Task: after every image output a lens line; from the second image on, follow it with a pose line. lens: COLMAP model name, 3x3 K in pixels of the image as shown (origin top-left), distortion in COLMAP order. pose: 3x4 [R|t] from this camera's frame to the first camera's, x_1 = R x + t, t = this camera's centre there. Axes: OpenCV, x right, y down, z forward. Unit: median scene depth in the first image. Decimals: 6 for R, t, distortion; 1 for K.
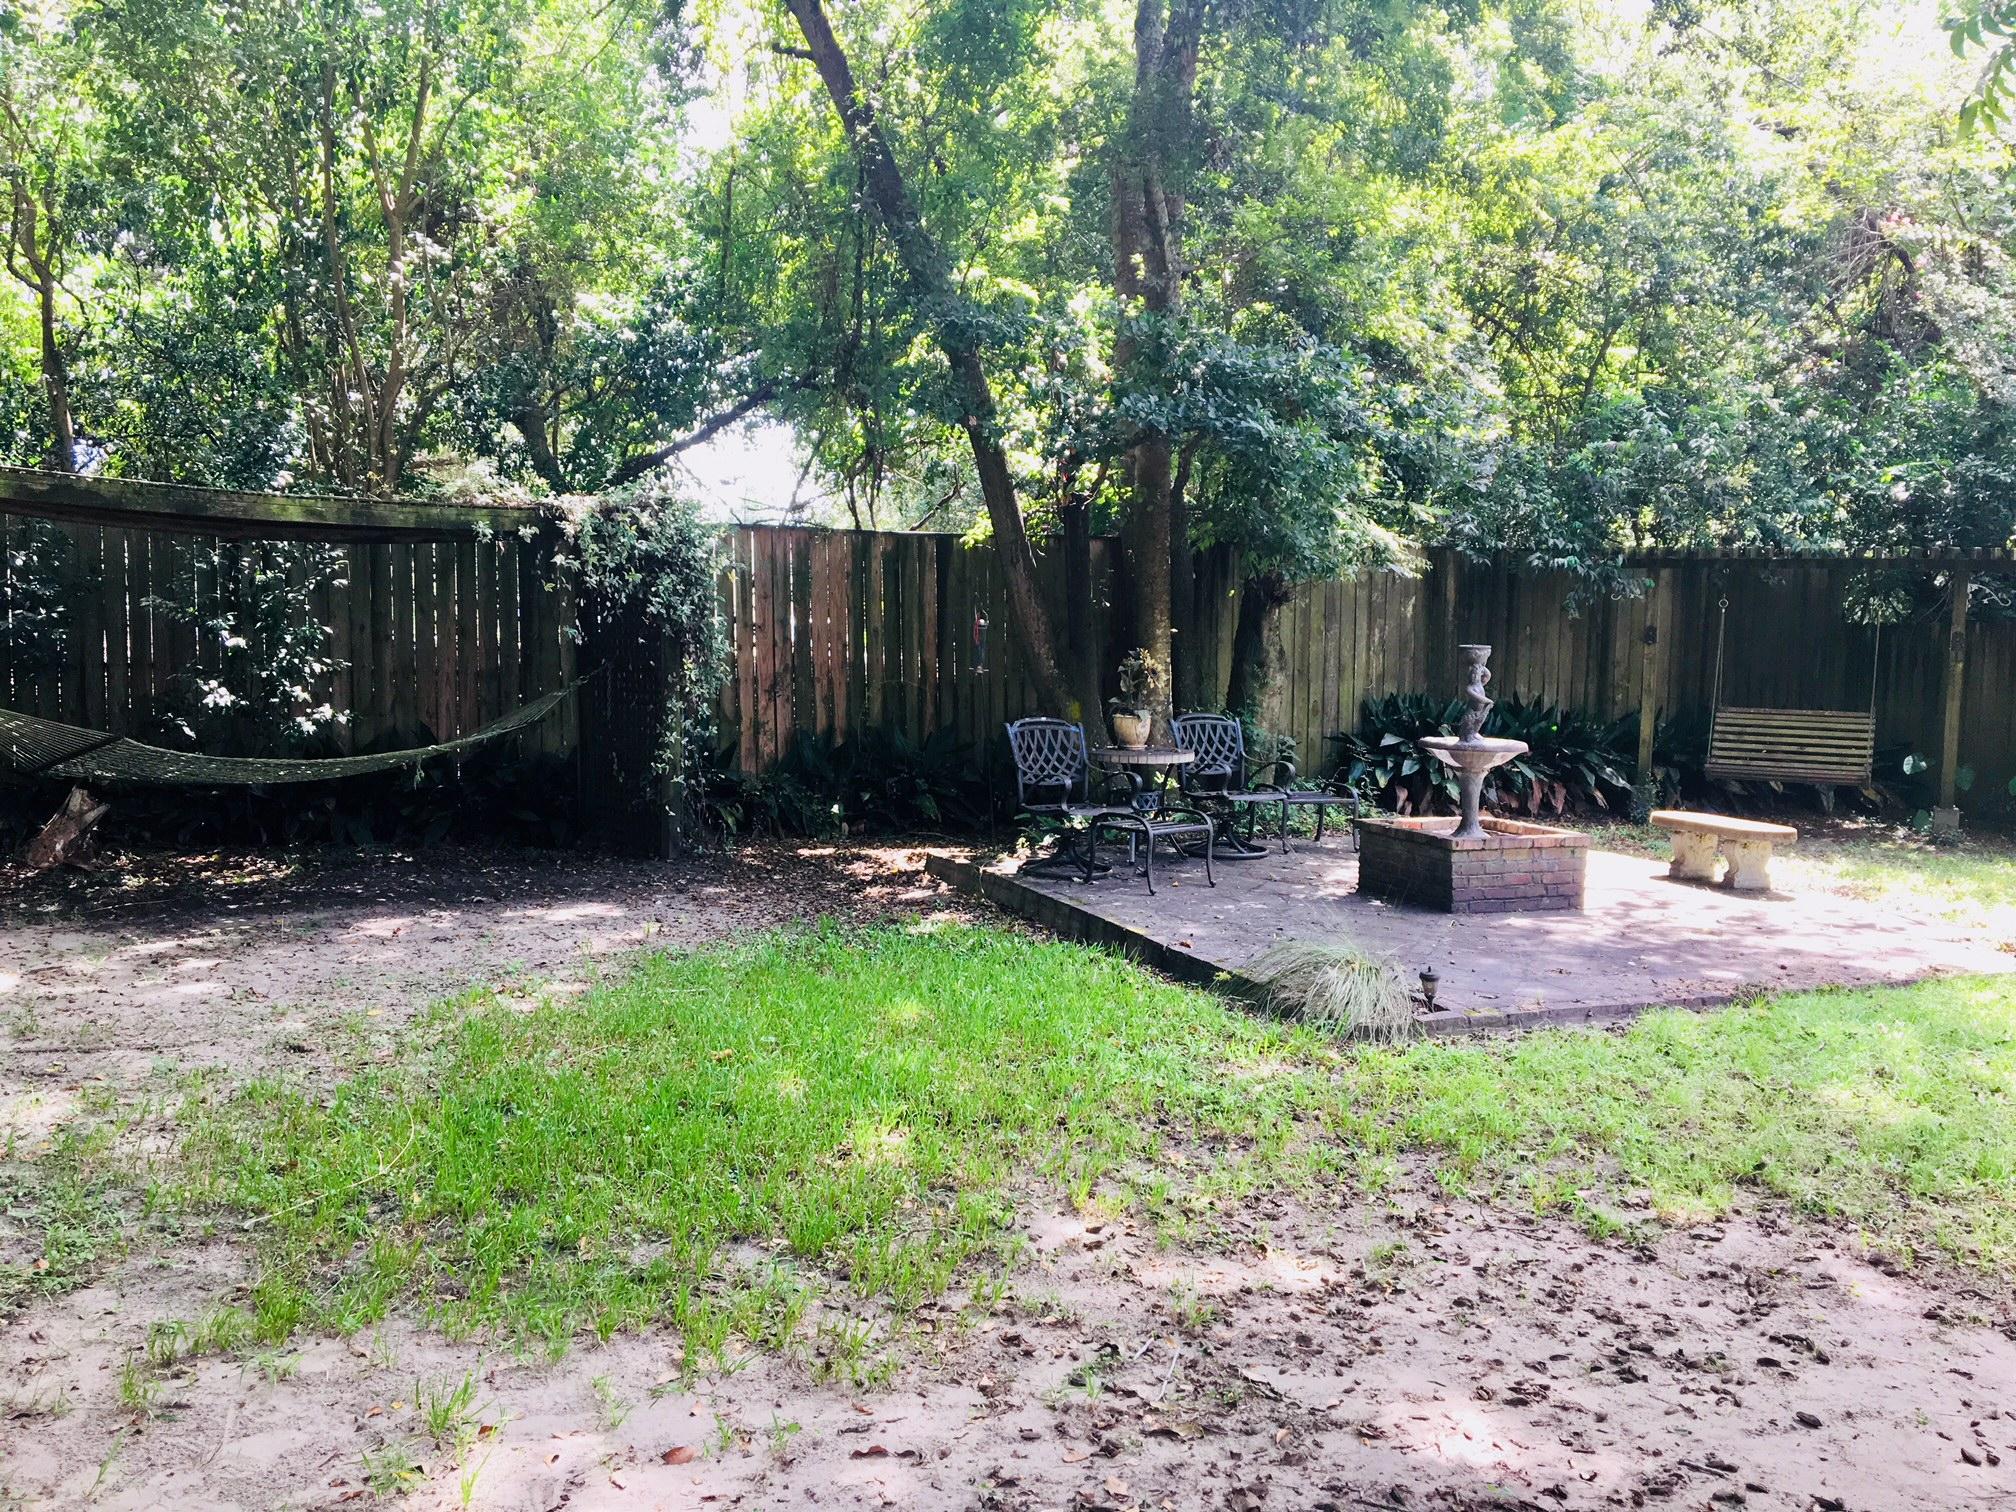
lens RADIAL K [[1707.1, 0, 929.0], [0, 1707.1, 768.2], [0, 0, 1]] dist [0.016060, -0.070942]
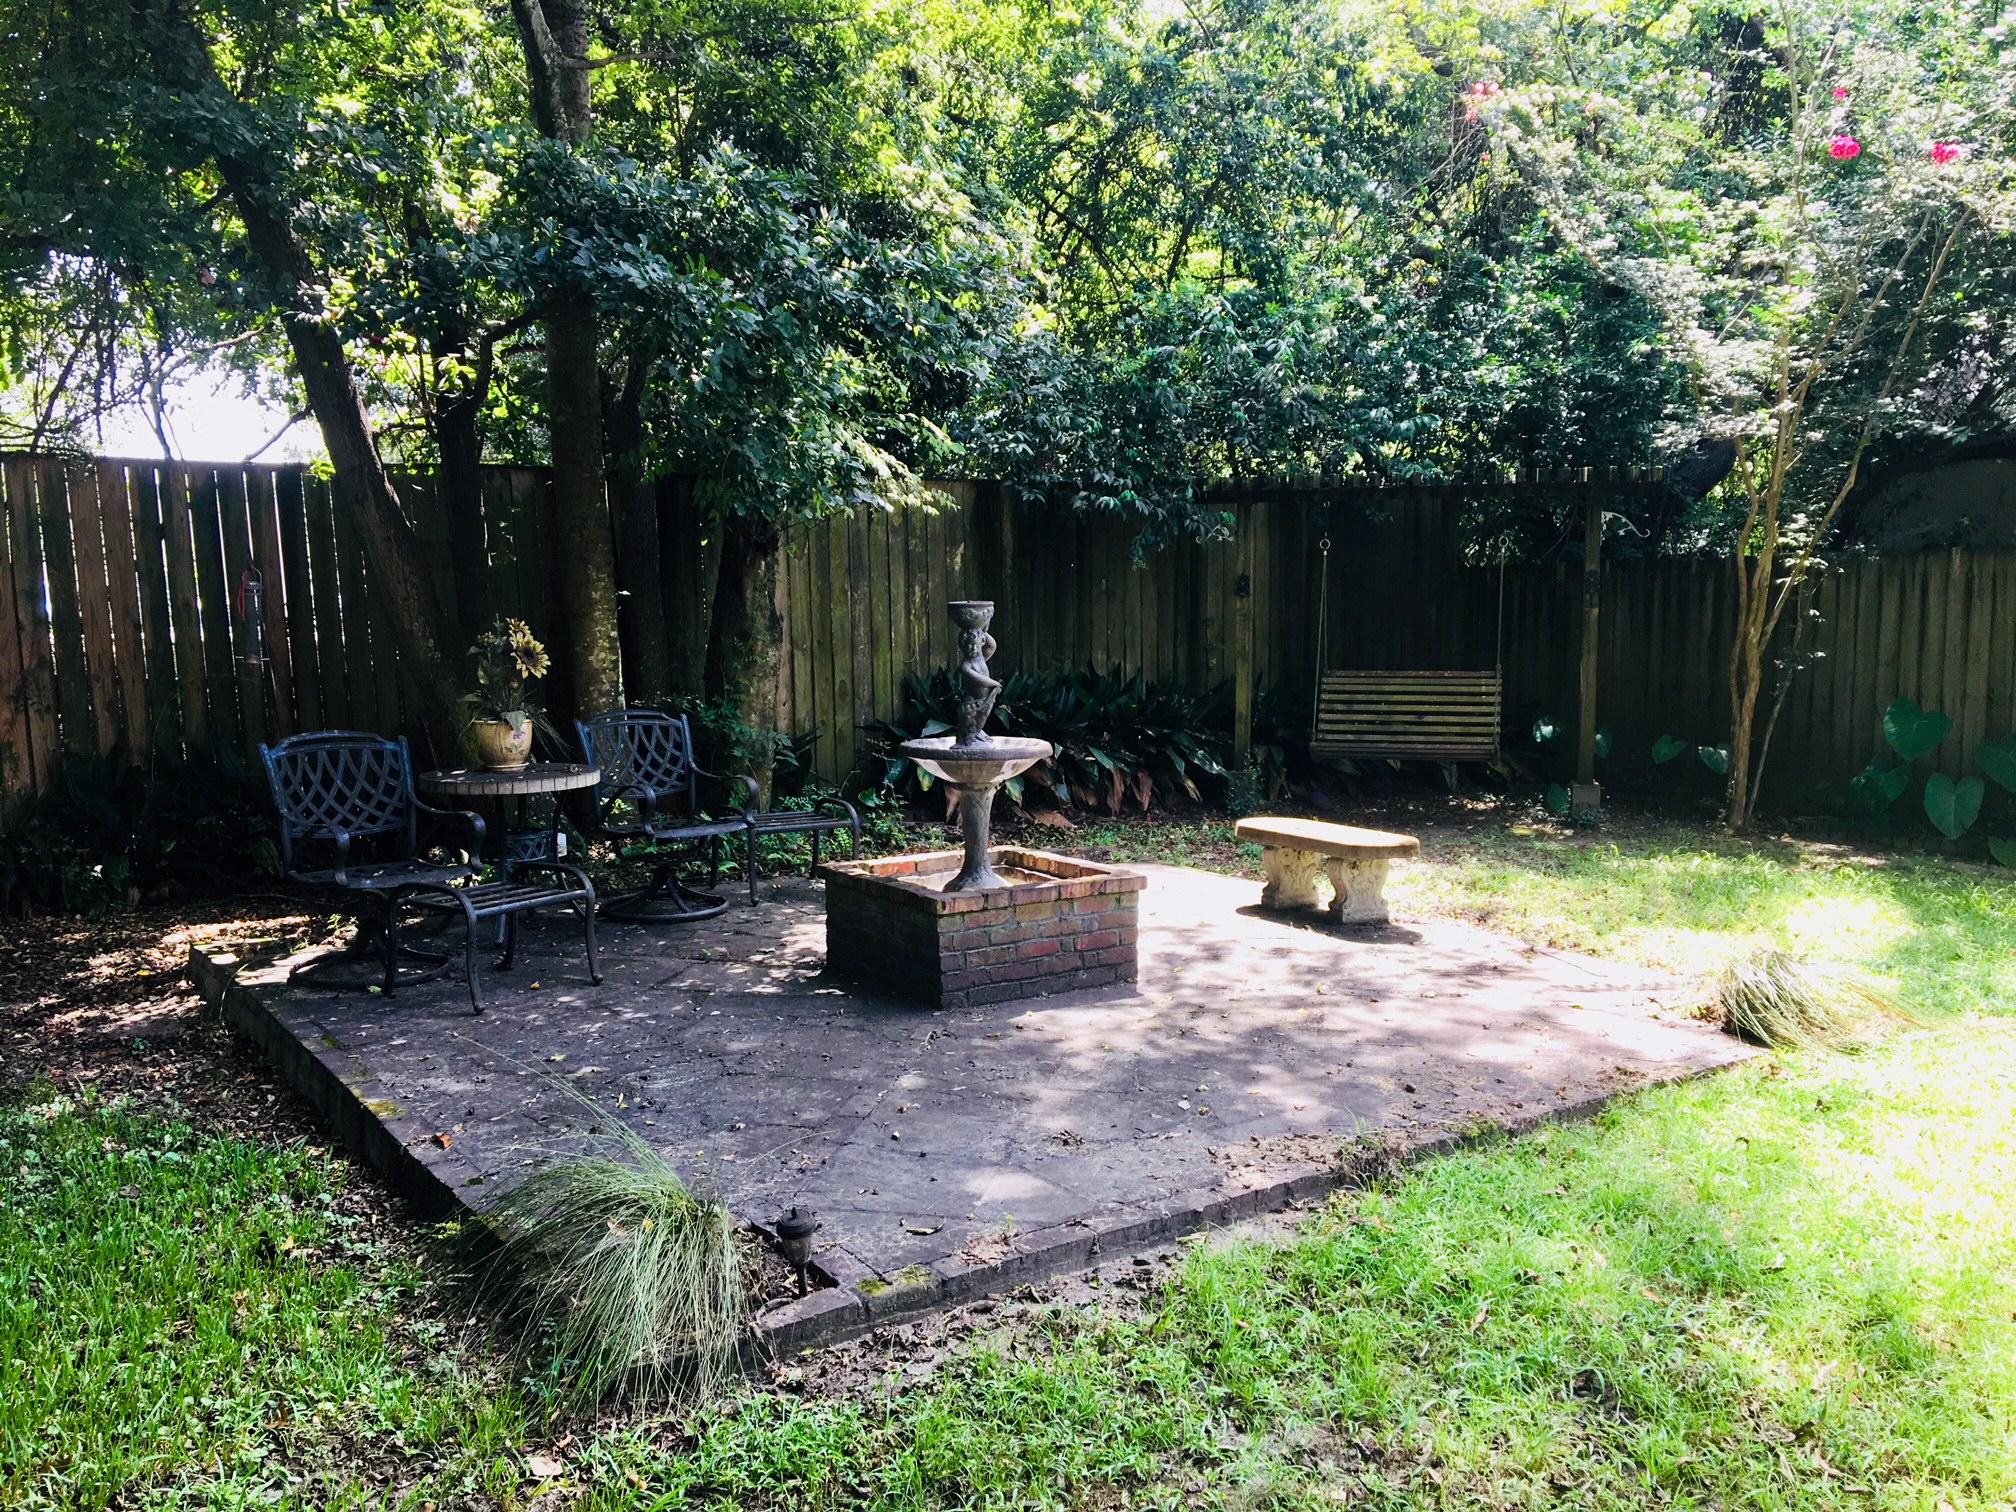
lens RADIAL K [[1707.1, 0, 1004.7], [0, 1707.1, 762.2], [0, 0, 1]] dist [0.016060, -0.070942]
pose [[0.971555, -0.046794, 0.232143, 0.149093], [0.043456, 0.998866, 0.019474, -0.018155], [-0.232791, -0.008832, 0.972487, 0.292966]]
